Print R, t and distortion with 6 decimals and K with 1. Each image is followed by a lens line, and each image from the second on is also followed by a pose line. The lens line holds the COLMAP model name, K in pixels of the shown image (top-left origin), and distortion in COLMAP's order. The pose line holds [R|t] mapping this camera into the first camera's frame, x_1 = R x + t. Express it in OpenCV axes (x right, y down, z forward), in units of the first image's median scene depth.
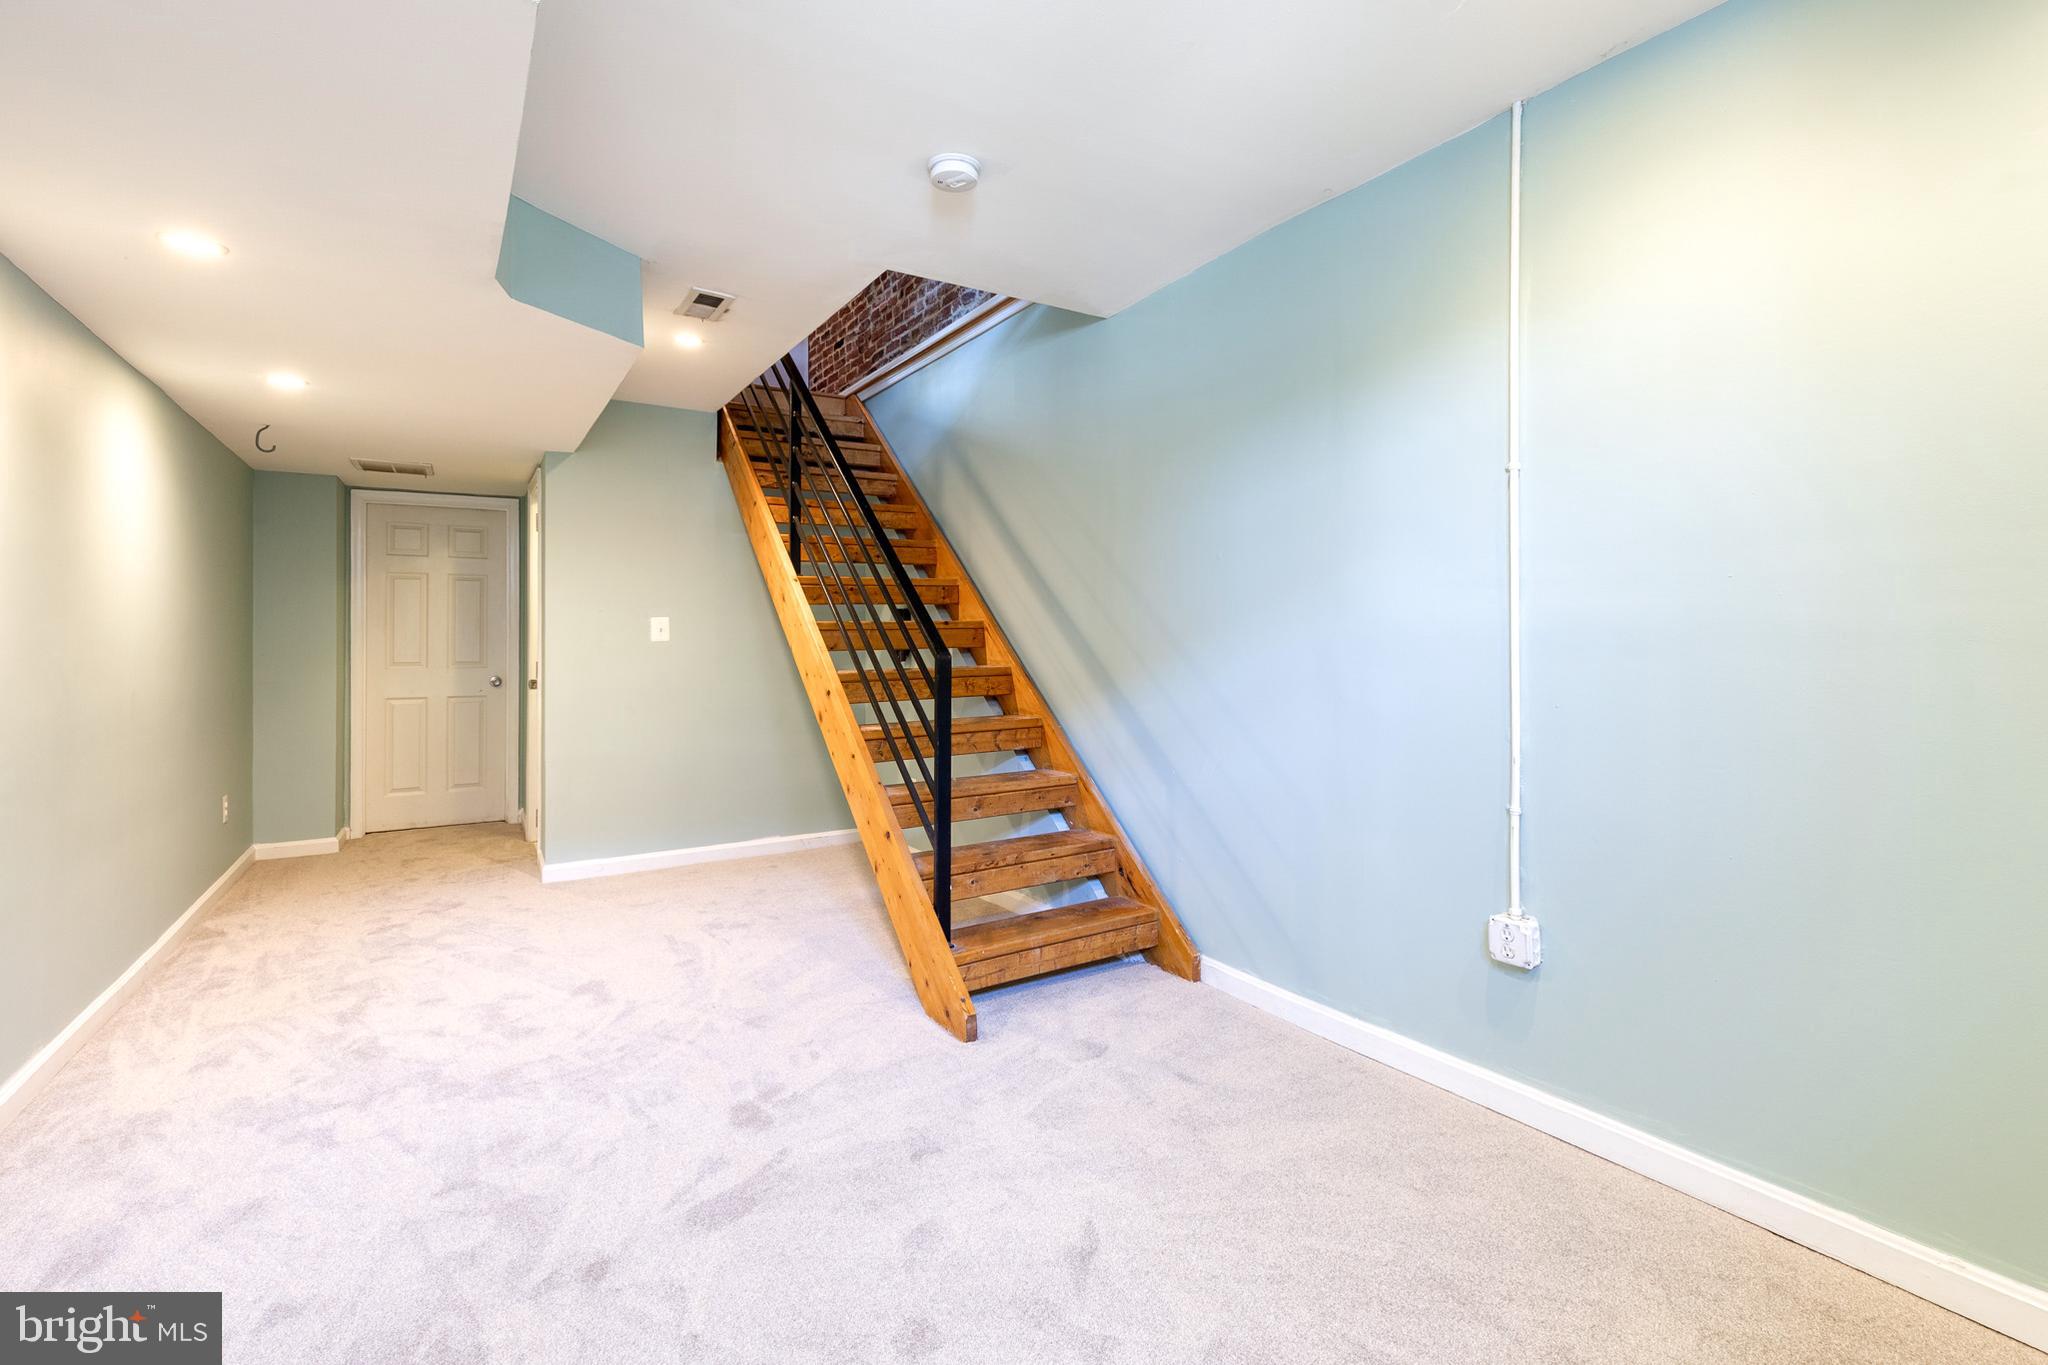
lens RADIAL K [[923.4, 0, 1024.7], [0, 923.4, 650.1], [0, 0, 1]] dist [0.000882, -0.000636]
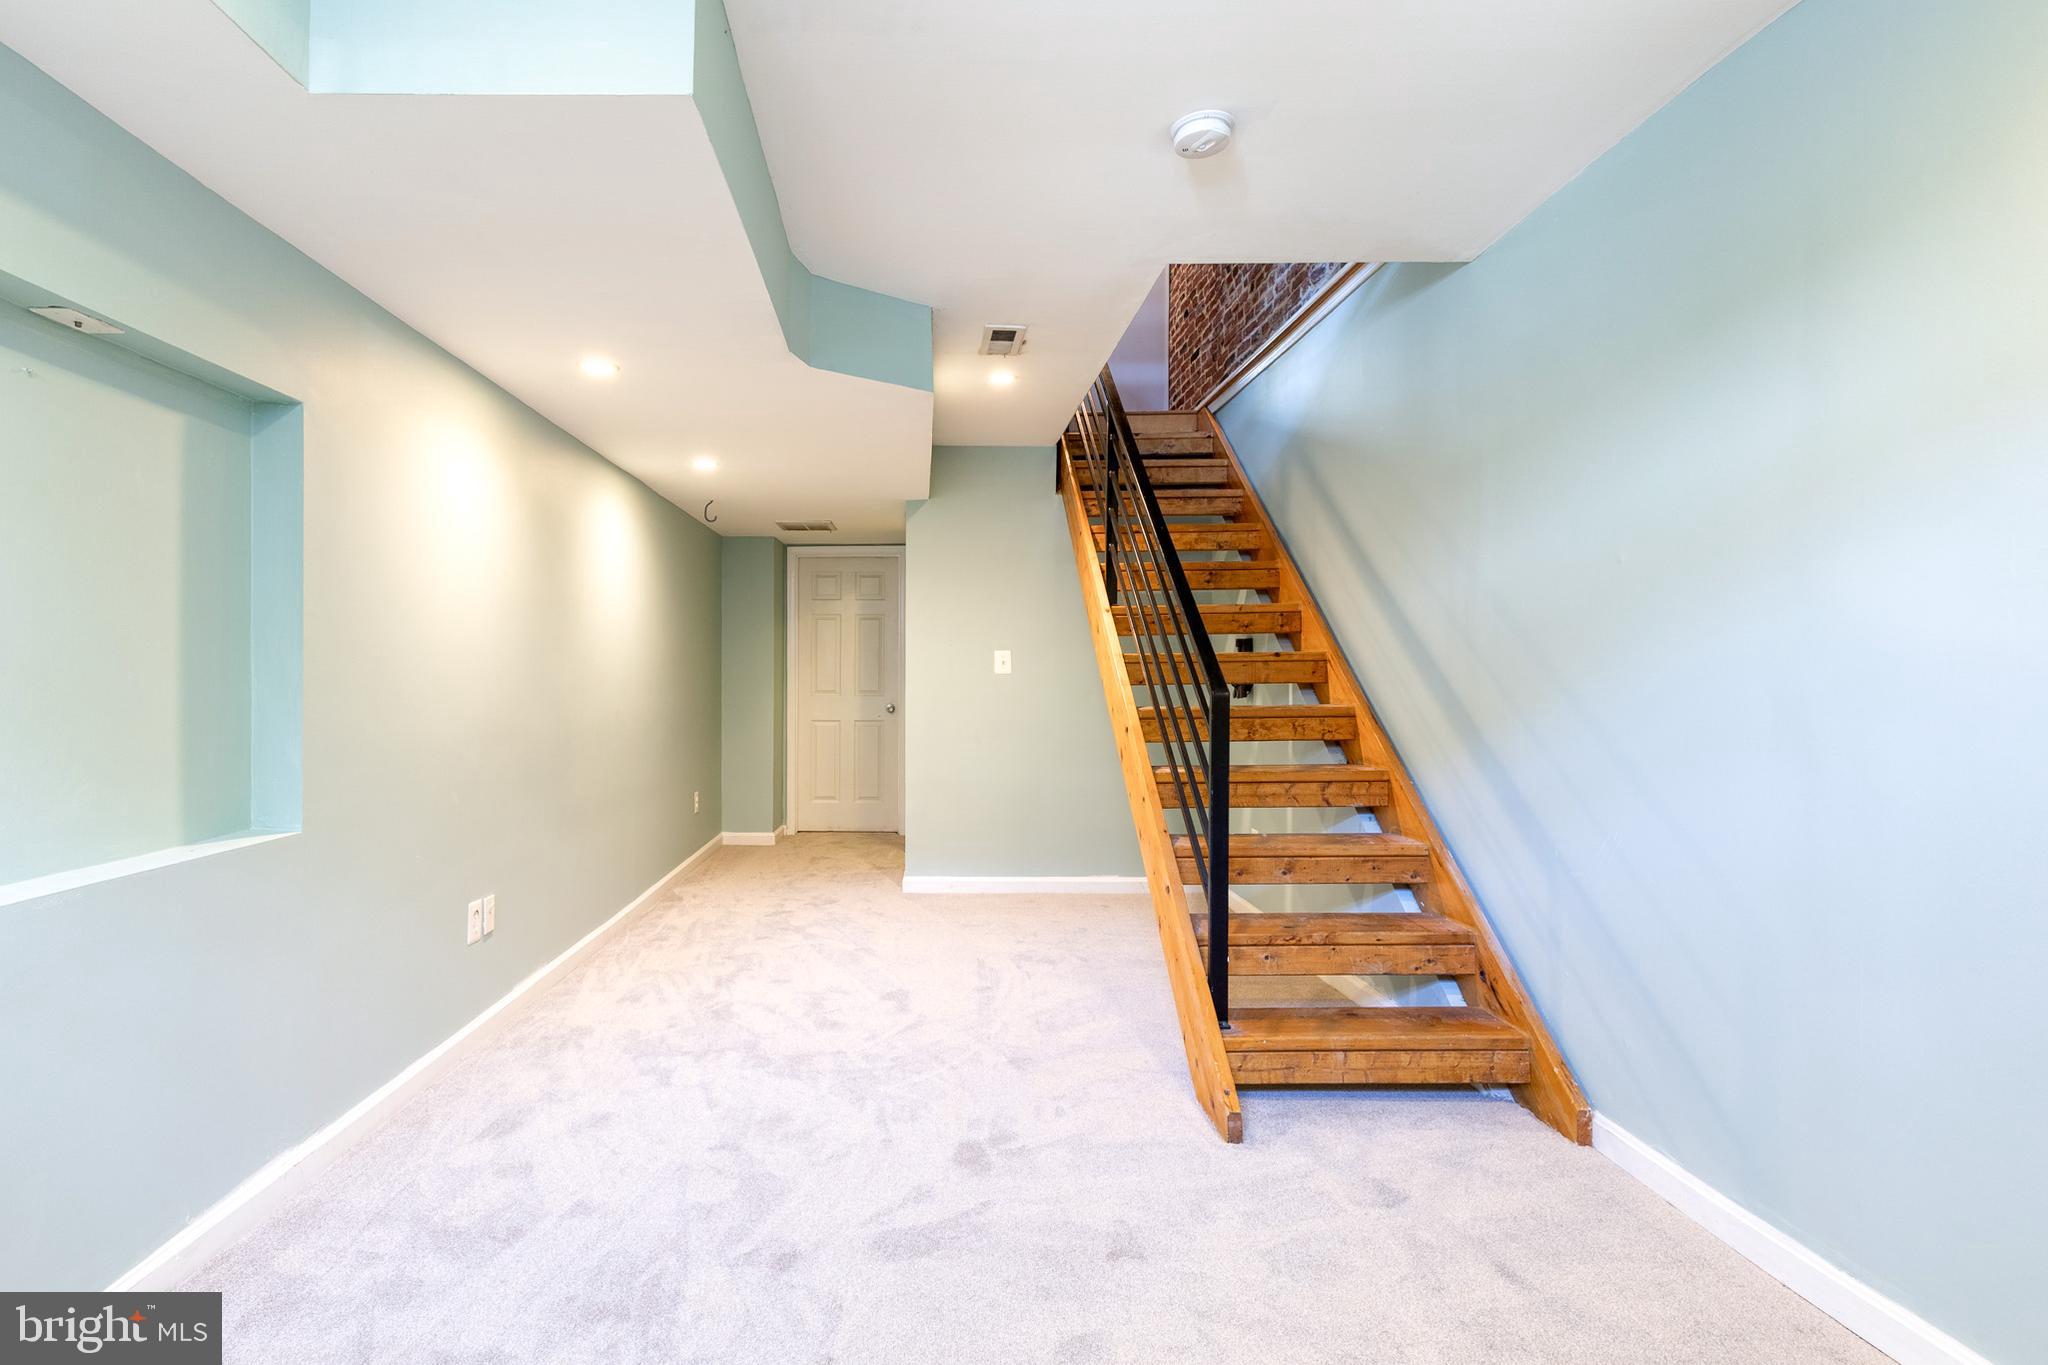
lens RADIAL K [[940.2, 0, 1024.0], [0, 940.2, 682.5], [0, 0, 1]] dist [0.001190, -0.001297]
pose [[0.842145, 0.011297, -0.539132, 0.212003], [-0.010649, 0.999934, 0.004317, -0.004874], [0.539146, 0.002106, 0.842210, 0.137375]]
